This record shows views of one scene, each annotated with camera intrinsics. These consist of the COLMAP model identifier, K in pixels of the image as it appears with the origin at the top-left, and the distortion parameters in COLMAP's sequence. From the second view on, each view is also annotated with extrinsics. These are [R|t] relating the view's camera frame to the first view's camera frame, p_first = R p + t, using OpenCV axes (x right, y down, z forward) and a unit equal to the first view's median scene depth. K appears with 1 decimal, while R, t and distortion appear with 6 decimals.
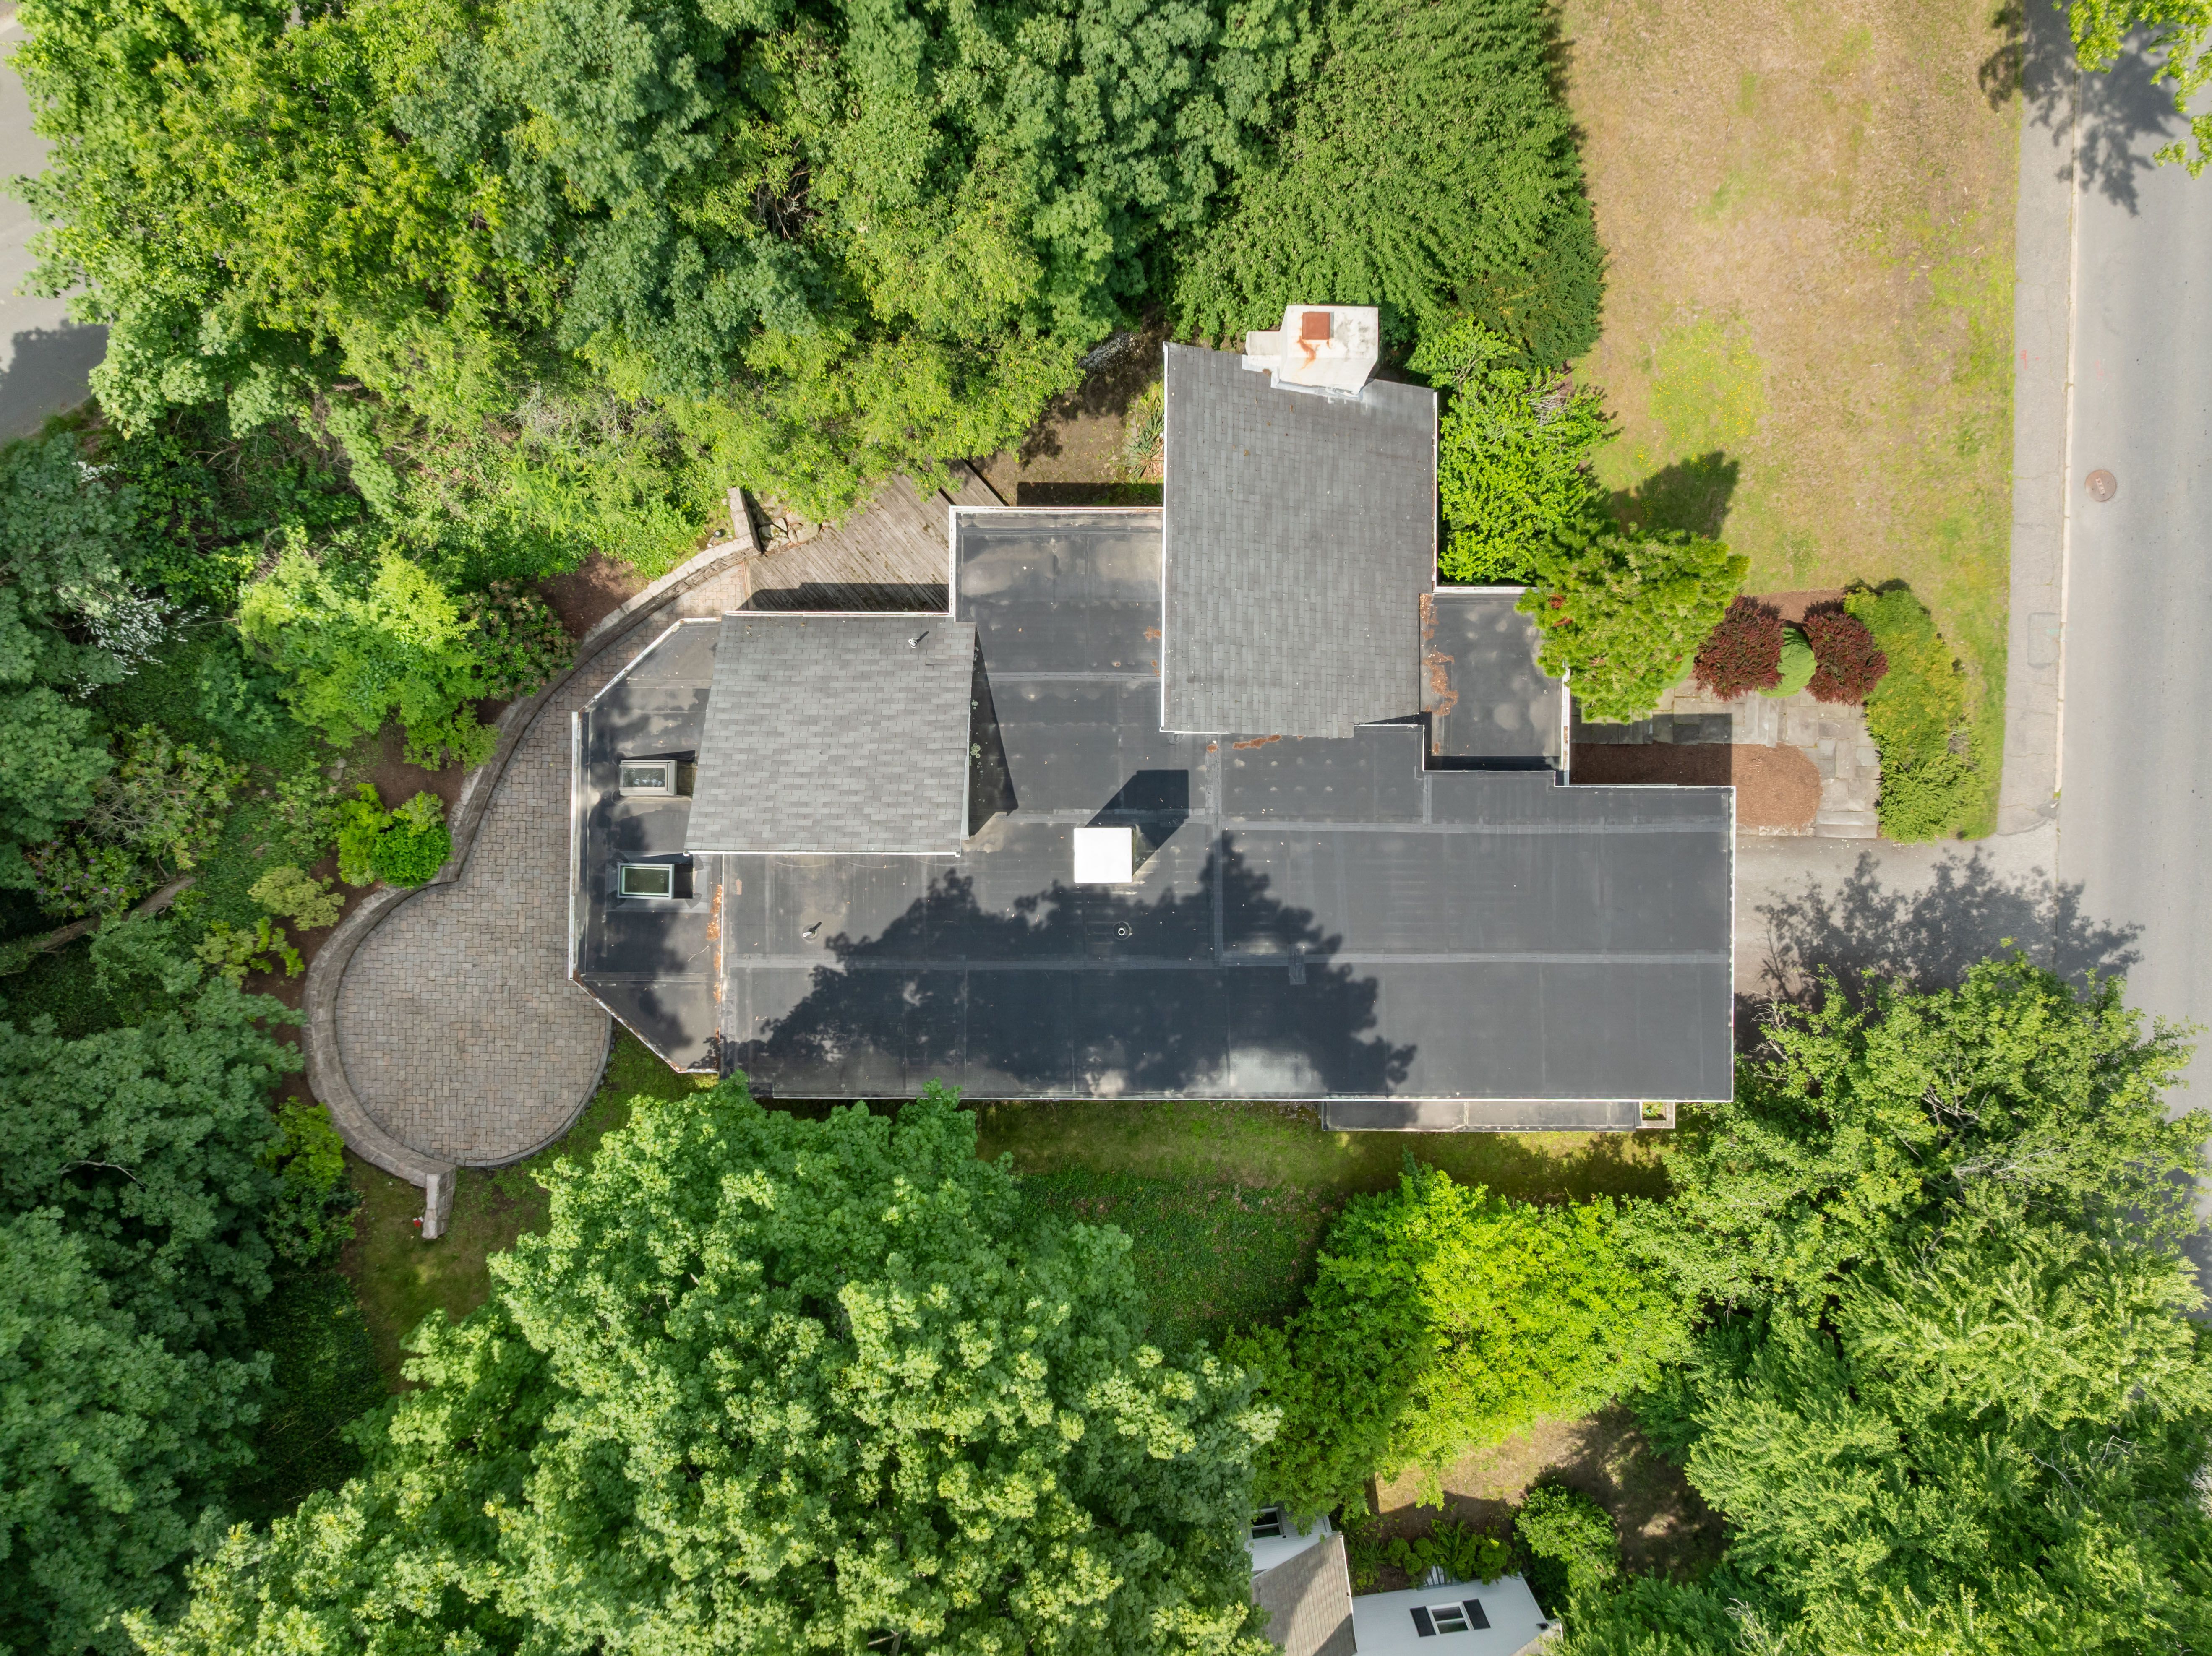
lens RADIAL K [[1539.6, 0, 1106.0], [0, 1539.6, 828.0], [0, 0, 1]] dist [-0.040574, 0.002272]
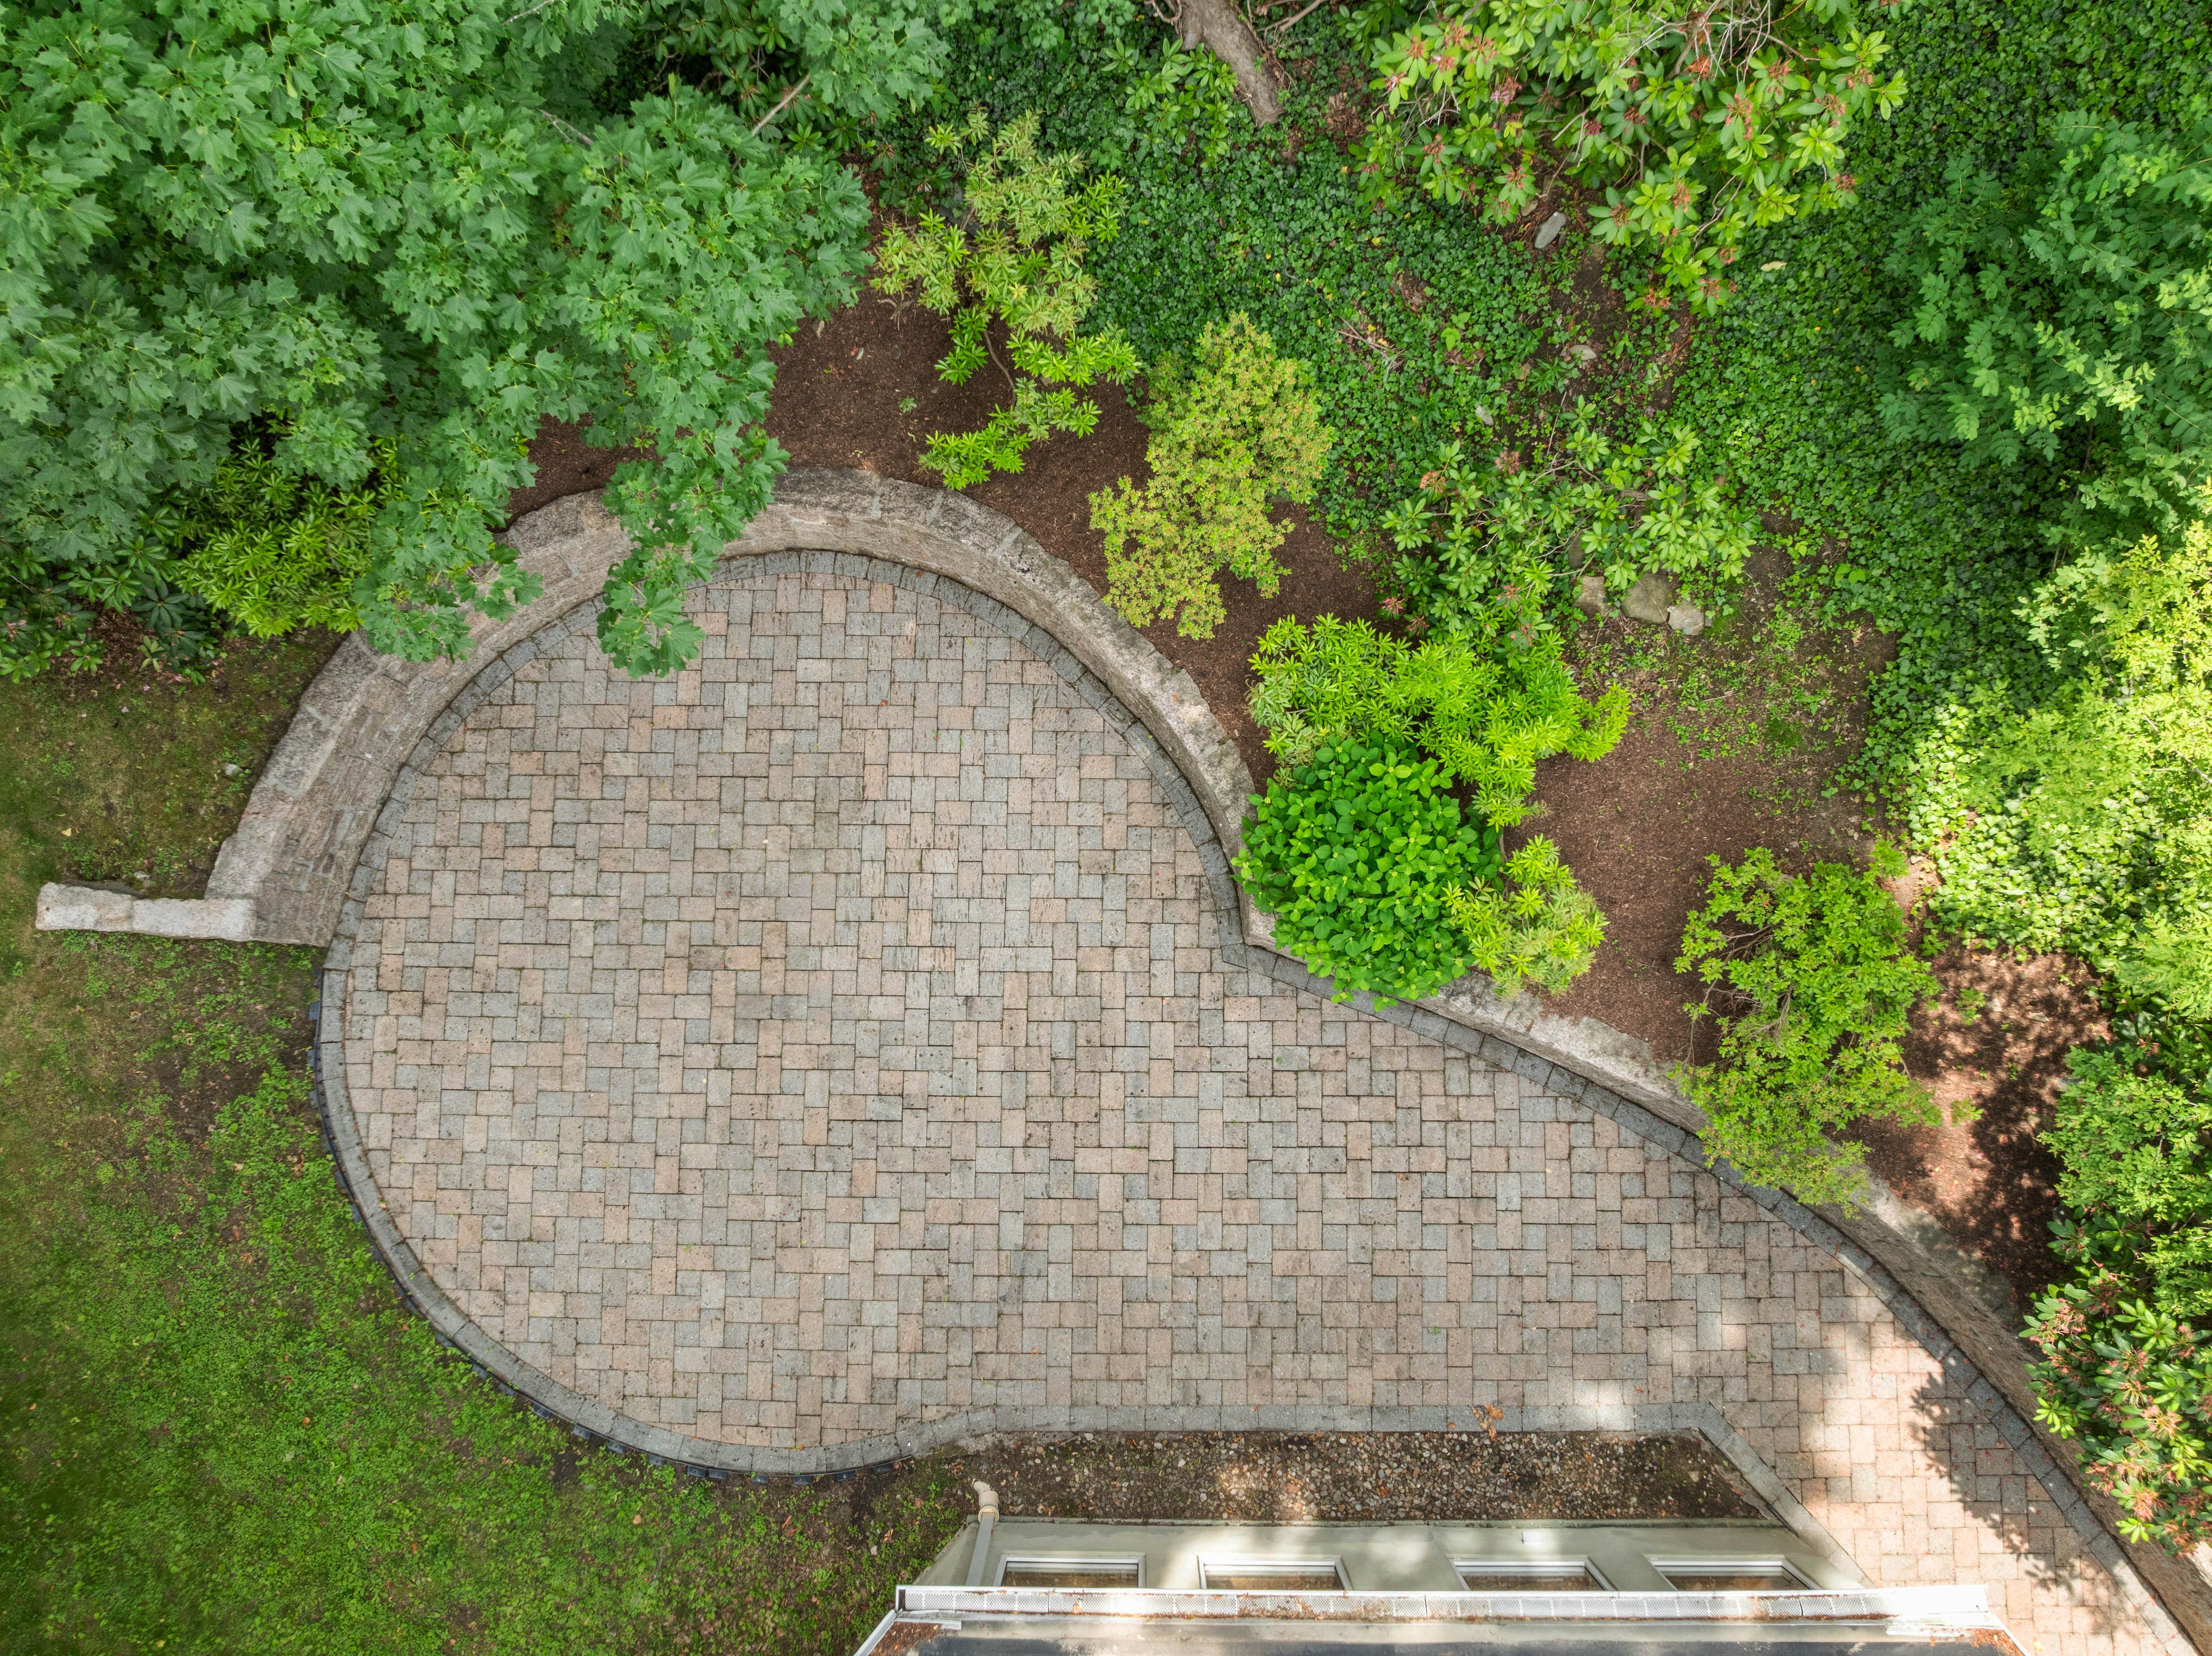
lens RADIAL K [[1539.6, 0, 1106.0], [0, 1539.6, 828.0], [0, 0, 1]] dist [-0.040574, 0.002272]
pose [[0.000663, 0.994240, -0.107172, -0.427311], [-0.999651, 0.003490, 0.026194, 0.056076], [0.026417, 0.107117, 0.993895, 0.712102]]
